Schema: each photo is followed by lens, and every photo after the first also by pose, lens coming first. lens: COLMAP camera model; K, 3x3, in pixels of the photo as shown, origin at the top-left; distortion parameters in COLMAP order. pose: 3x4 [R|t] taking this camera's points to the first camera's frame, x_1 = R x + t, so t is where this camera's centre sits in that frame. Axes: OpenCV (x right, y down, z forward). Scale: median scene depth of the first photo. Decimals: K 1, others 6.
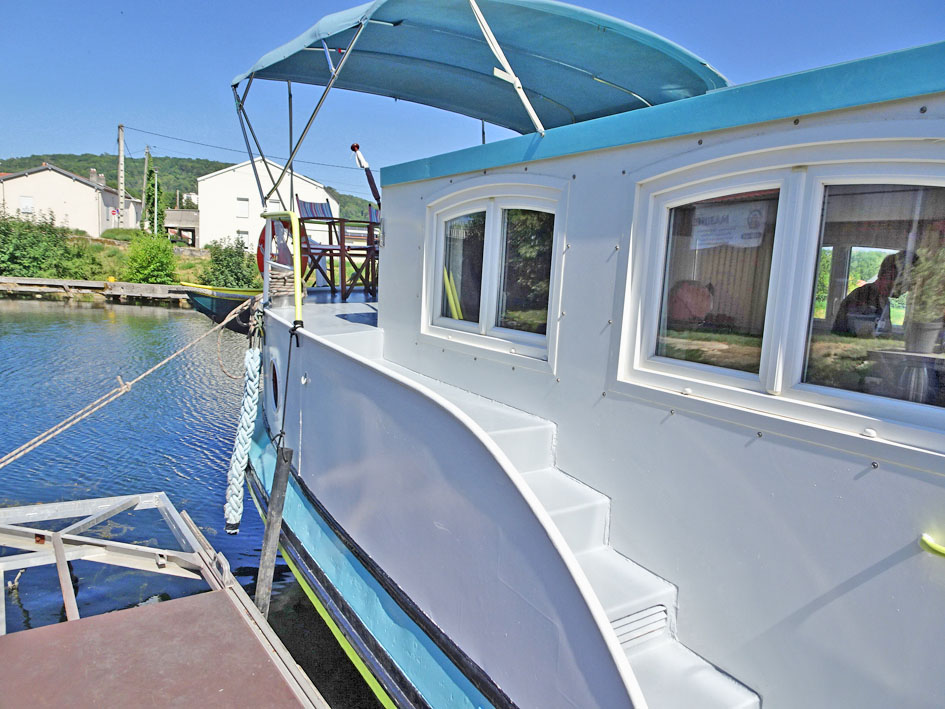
lens RADIAL K [[661.3, 0, 475.9], [0, 661.3, 353.1], [0, 0, 1]] dist [0.000350, -0.003292]
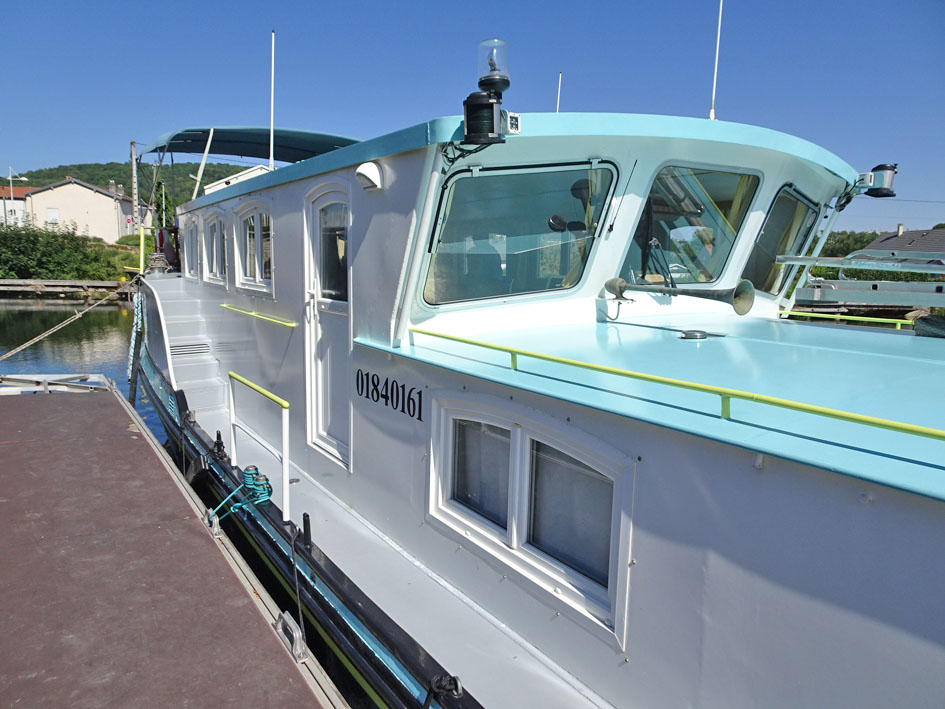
lens RADIAL K [[661.3, 0, 472.6], [0, 661.3, 357.7], [0, 0, 1]] dist [0.000350, -0.003292]
pose [[0.998871, -0.024899, -0.040466, 0.096805], [0.025464, 0.999584, 0.013515, 0.023932], [0.040113, -0.014530, 0.999090, -0.126424]]
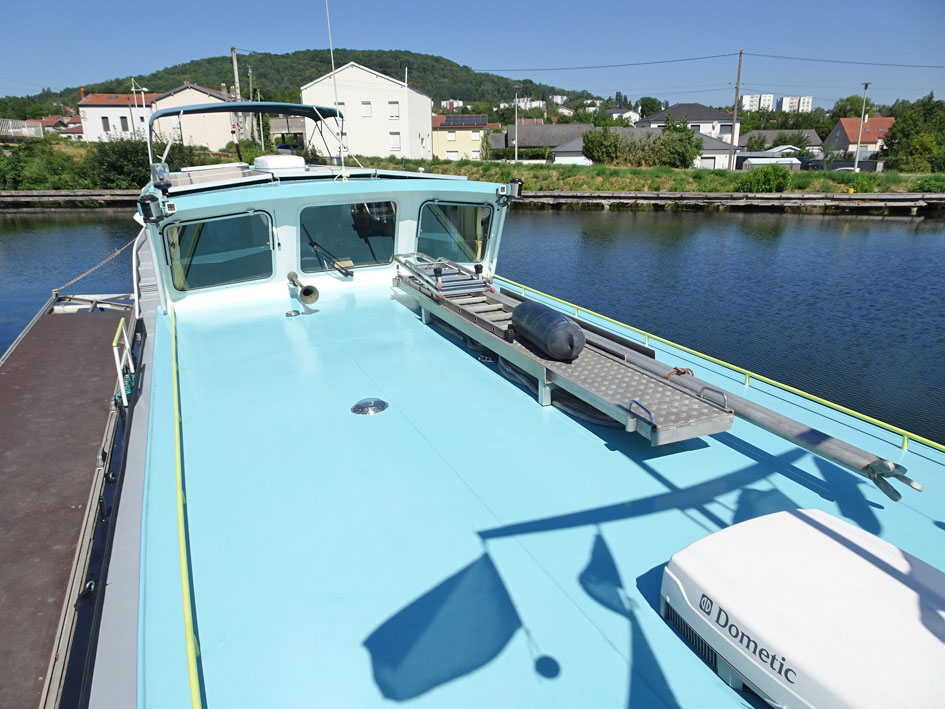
lens RADIAL K [[661.3, 0, 472.0], [0, 661.3, 356.1], [0, 0, 1]] dist [0.000350, -0.003292]
pose [[0.975014, 0.002815, -0.222126, 0.199489], [0.036711, 0.984130, 0.173612, 0.007076], [0.219090, -0.177429, 0.959437, -0.183243]]
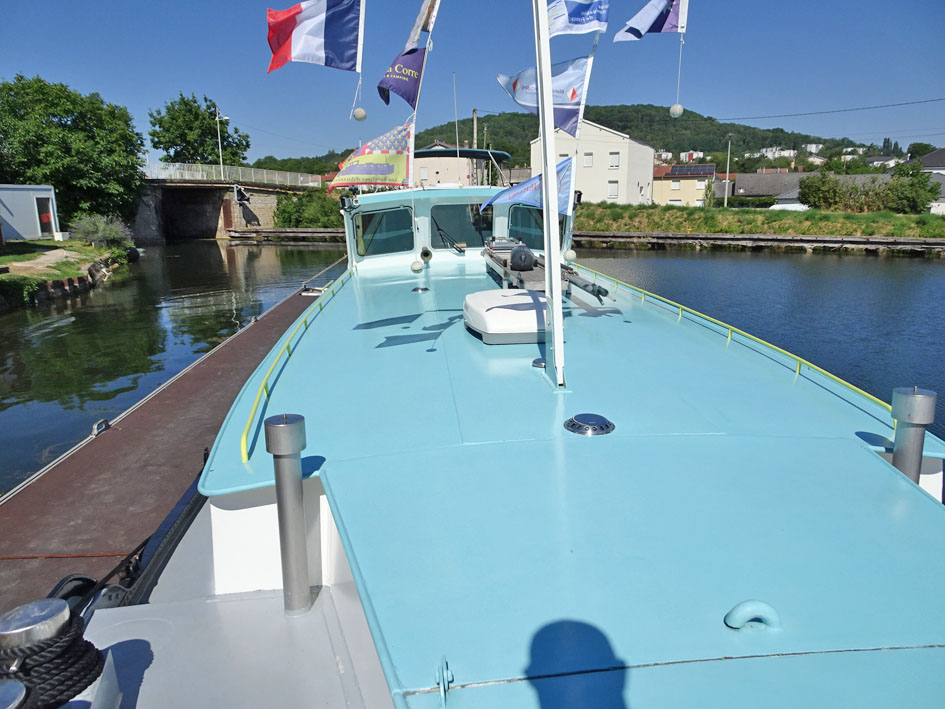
lens RADIAL K [[661.3, 0, 472.4], [0, 661.3, 354.3], [0, 0, 1]] dist [0.000350, -0.003292]
pose [[0.848902, 0.056613, -0.525510, 0.278379], [-0.007928, 0.995499, 0.094438, 0.031791], [0.528491, -0.076003, 0.845530, -0.249459]]
